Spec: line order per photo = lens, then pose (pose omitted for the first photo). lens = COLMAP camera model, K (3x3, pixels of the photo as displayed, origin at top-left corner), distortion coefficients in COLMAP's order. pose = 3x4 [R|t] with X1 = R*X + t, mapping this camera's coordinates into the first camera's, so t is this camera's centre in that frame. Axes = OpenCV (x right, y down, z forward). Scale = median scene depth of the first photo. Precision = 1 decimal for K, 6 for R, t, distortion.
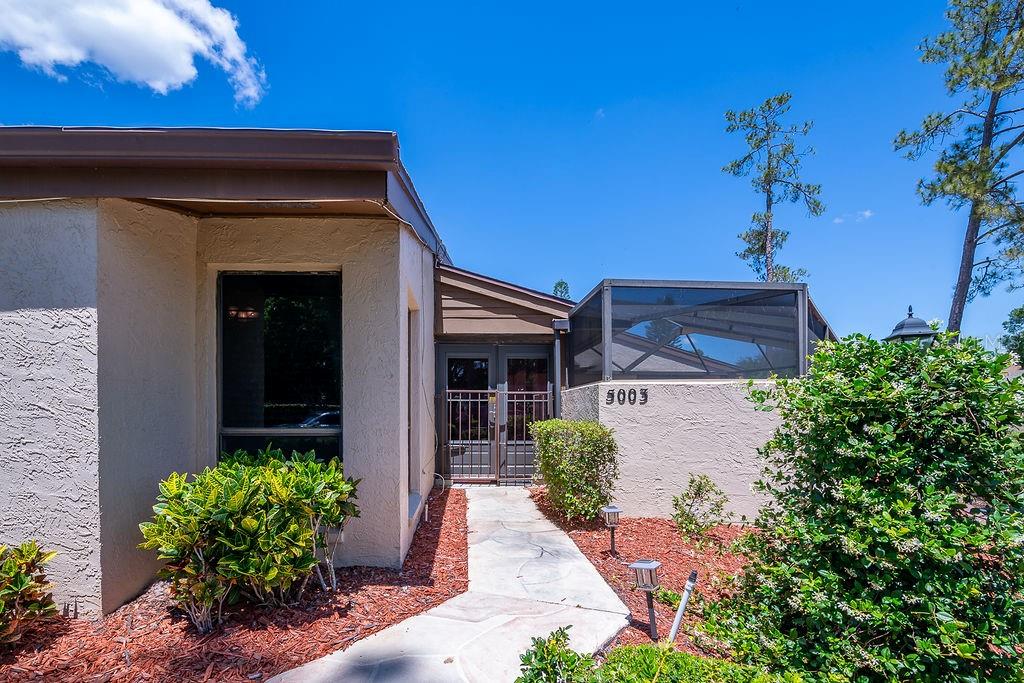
lens RADIAL K [[429.1, 0, 491.1], [0, 429.1, 414.2], [0, 0, 1]] dist [-0.005528, -0.001615]
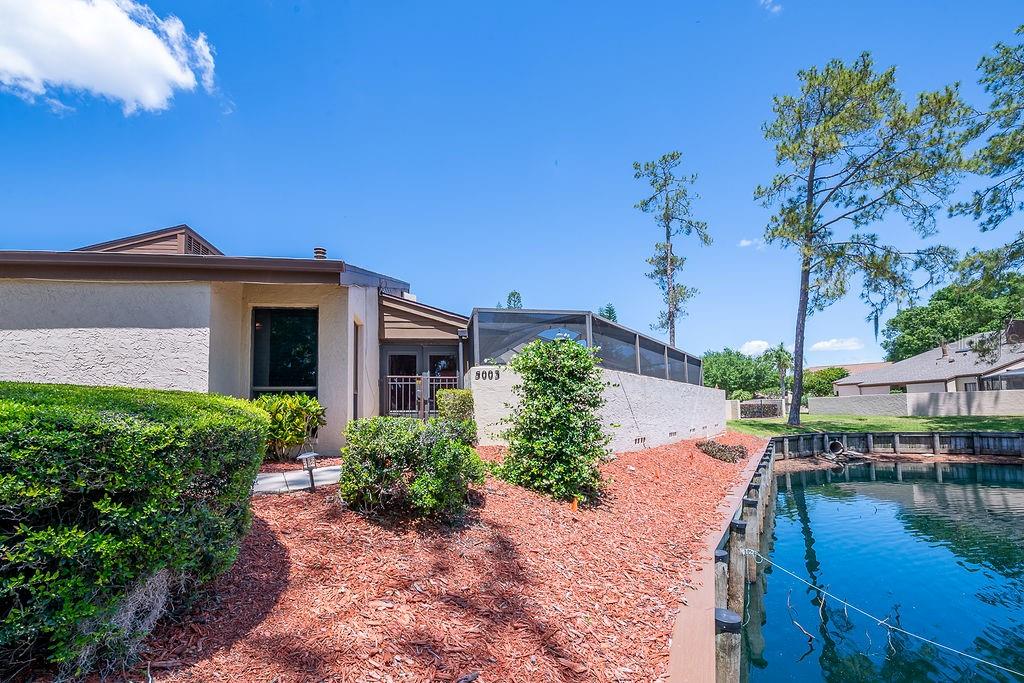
lens RADIAL K [[429.1, 0, 508.0], [0, 429.1, 385.9], [0, 0, 1]] dist [-0.005528, -0.001615]
pose [[0.994071, -0.007543, 0.108467, 0.147410], [0.015495, 0.997236, -0.072659, 0.089617], [-0.107619, 0.073909, 0.991441, -0.499864]]
